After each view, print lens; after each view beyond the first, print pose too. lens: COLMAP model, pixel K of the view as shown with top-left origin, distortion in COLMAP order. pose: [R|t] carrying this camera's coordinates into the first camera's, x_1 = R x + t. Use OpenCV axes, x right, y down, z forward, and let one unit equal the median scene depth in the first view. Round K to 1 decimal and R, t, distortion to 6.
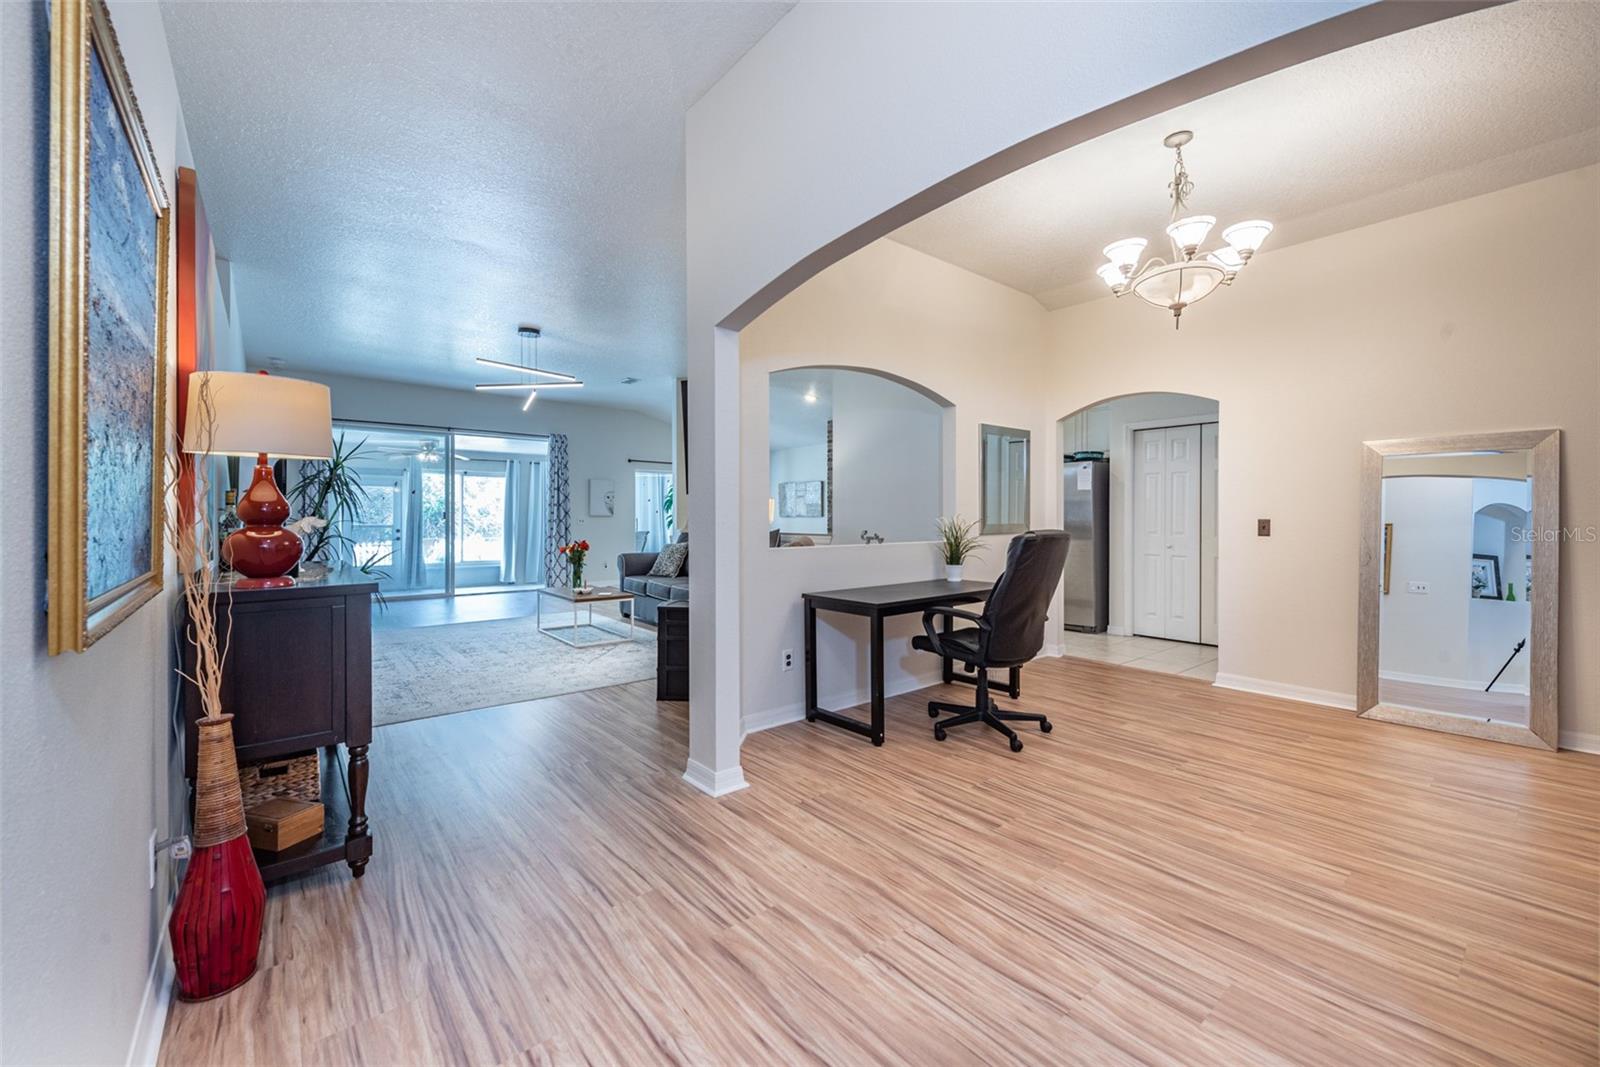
lens RADIAL K [[641.6, 0, 822.4], [0, 641.6, 558.1], [0, 0, 1]] dist [0.013579, -0.003856]
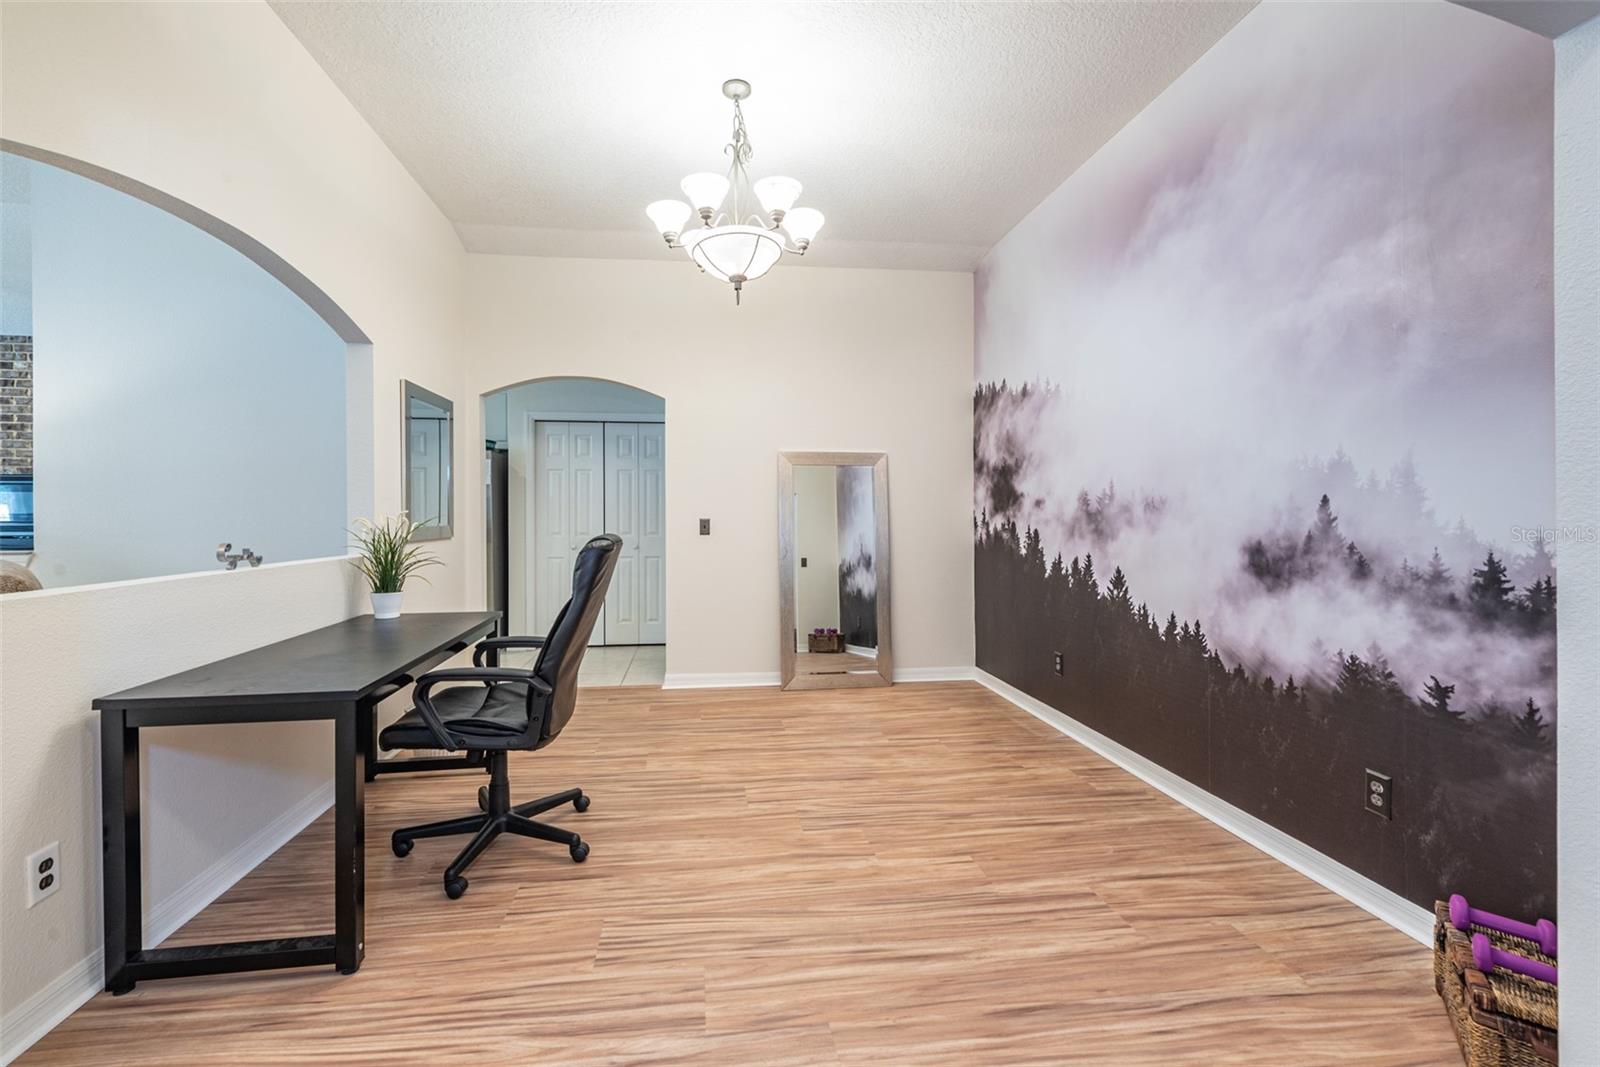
lens RADIAL K [[641.6, 0, 765.1], [0, 641.6, 530.8], [0, 0, 1]] dist [0.013579, -0.003856]
pose [[0.564702, -0.019392, 0.825067, -0.144279], [0.054161, 0.998440, -0.013602, -0.028089], [-0.823516, 0.052368, 0.564871, 0.436472]]
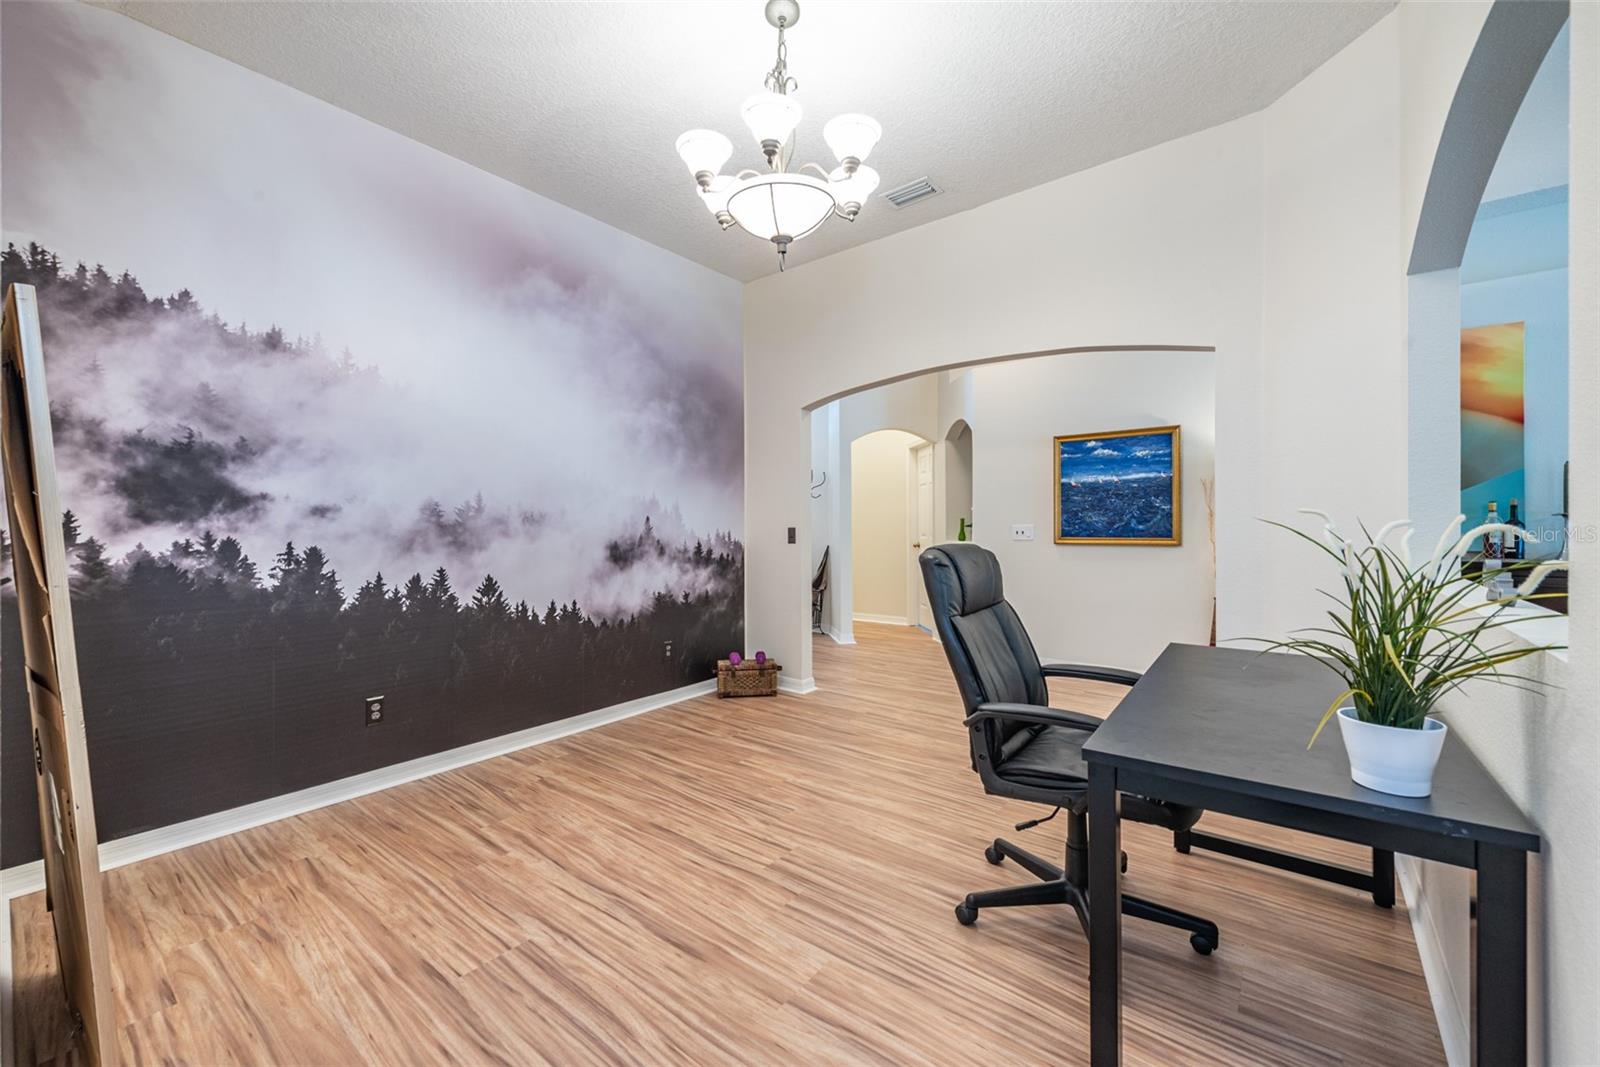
lens RADIAL K [[641.6, 0, 779.7], [0, 641.6, 539.5], [0, 0, 1]] dist [0.013579, -0.003856]
pose [[-0.984315, 0.010243, -0.176125, 0.651687], [-0.005017, 0.996284, 0.085980, -0.105398], [0.176351, 0.085516, -0.980606, 1.617695]]
